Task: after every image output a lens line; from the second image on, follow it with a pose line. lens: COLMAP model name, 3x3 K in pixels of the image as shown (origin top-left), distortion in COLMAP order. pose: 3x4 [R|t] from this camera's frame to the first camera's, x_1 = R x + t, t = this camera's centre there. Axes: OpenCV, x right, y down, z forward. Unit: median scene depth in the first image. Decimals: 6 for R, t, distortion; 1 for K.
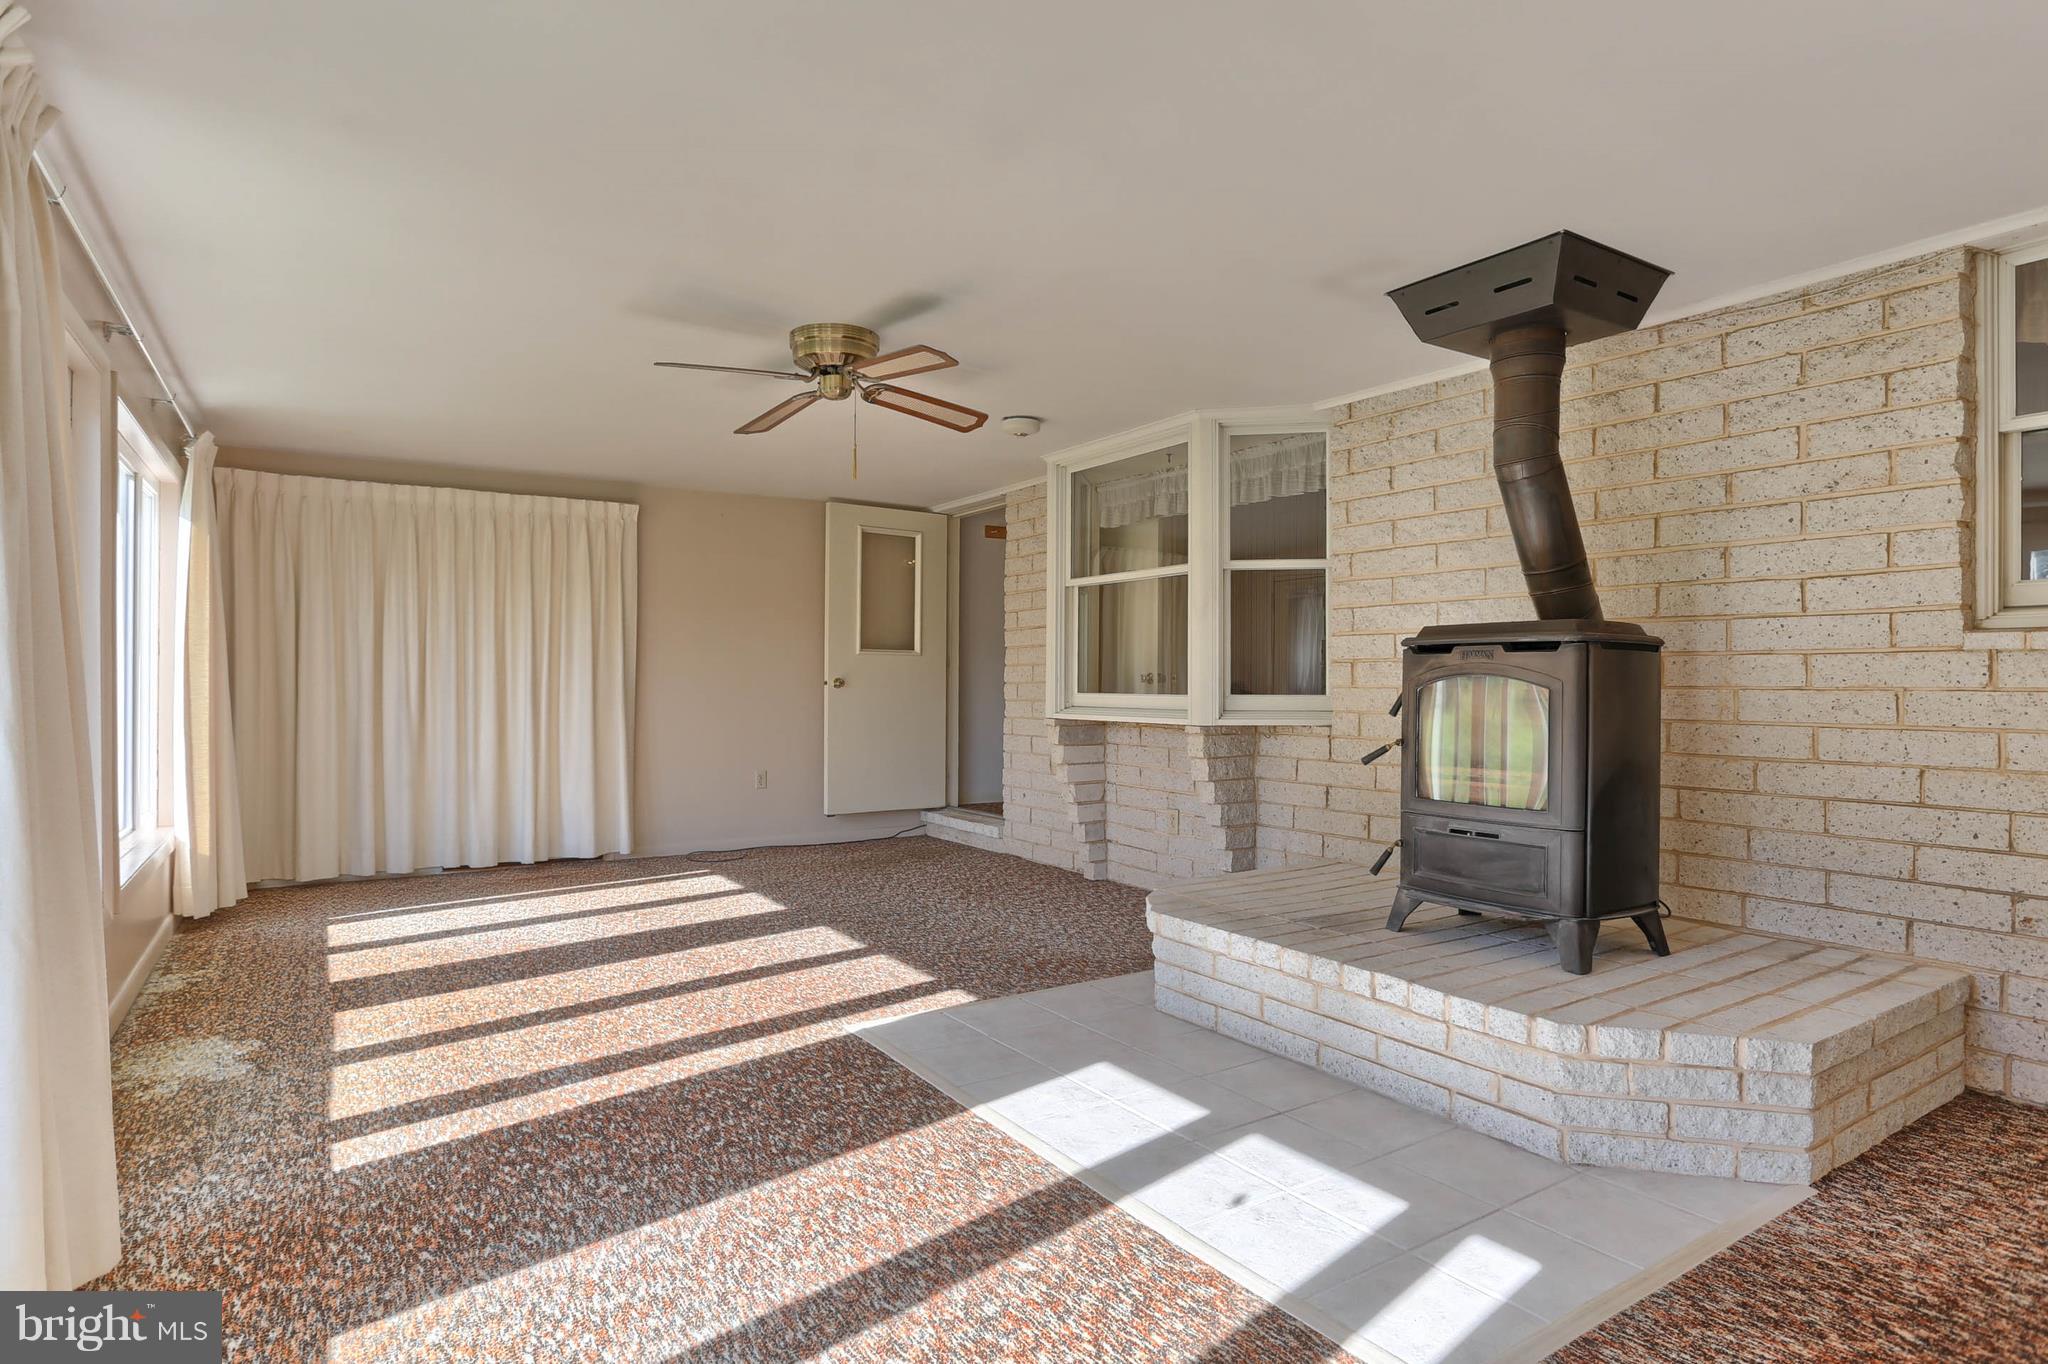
lens RADIAL K [[1082.1, 0, 1042.6], [0, 1082.1, 675.3], [0, 0, 1]] dist [-0.056900, 0.028624]
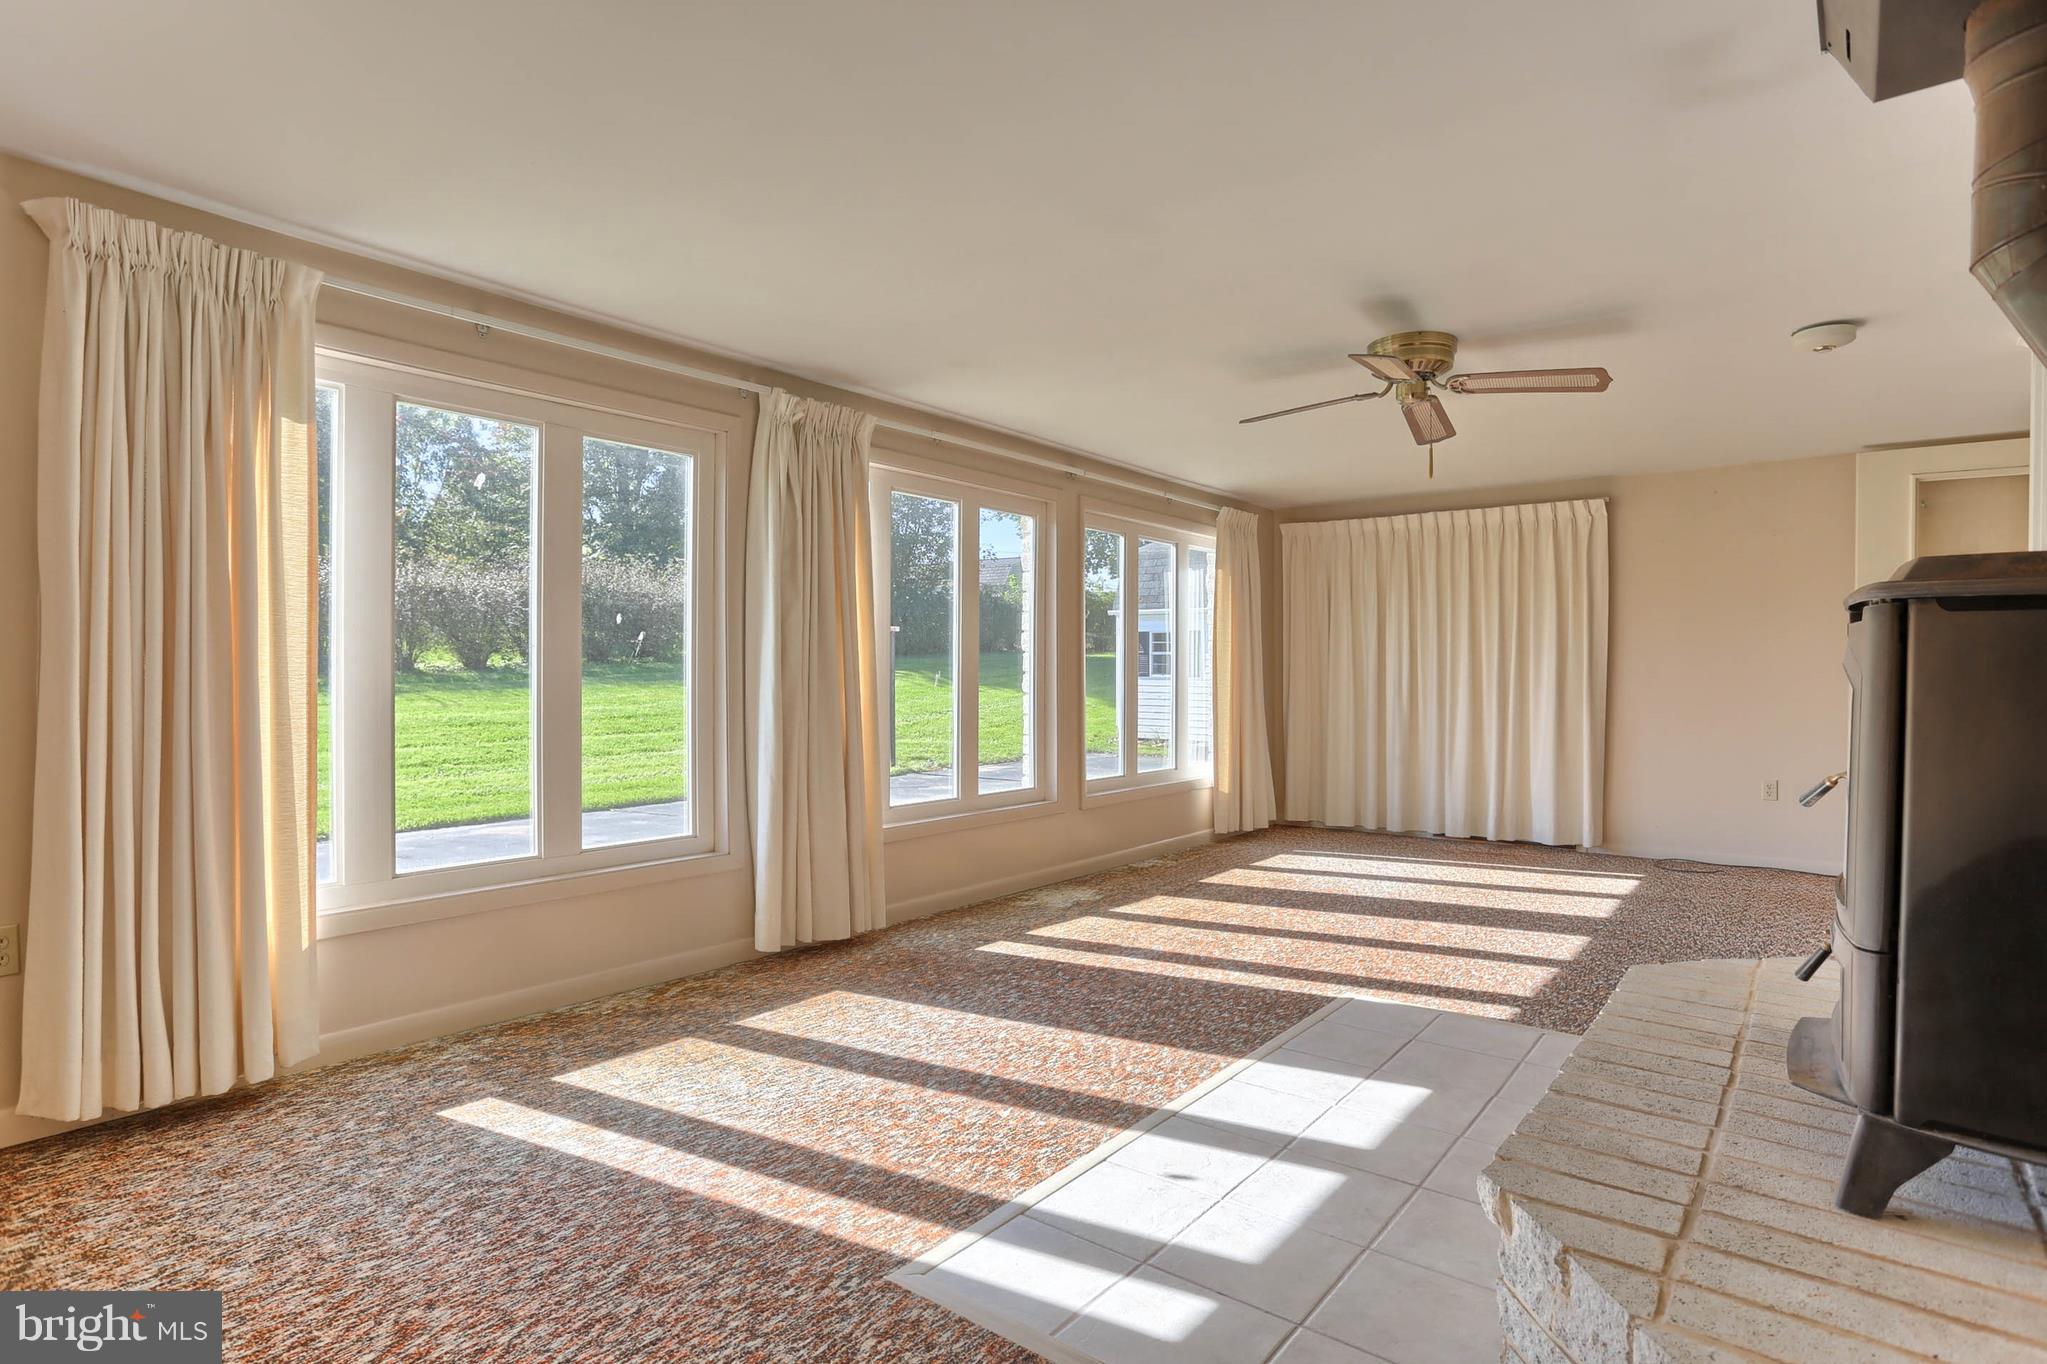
lens RADIAL K [[1081.5, 0, 1042.1], [0, 1081.5, 675.3], [0, 0, 1]] dist [-0.056900, 0.028624]
pose [[0.313301, 0.000325, -0.949654, 0.809607], [0.003586, 0.999992, 0.001525, 0.003297], [0.949647, -0.003883, 0.313298, 0.398546]]
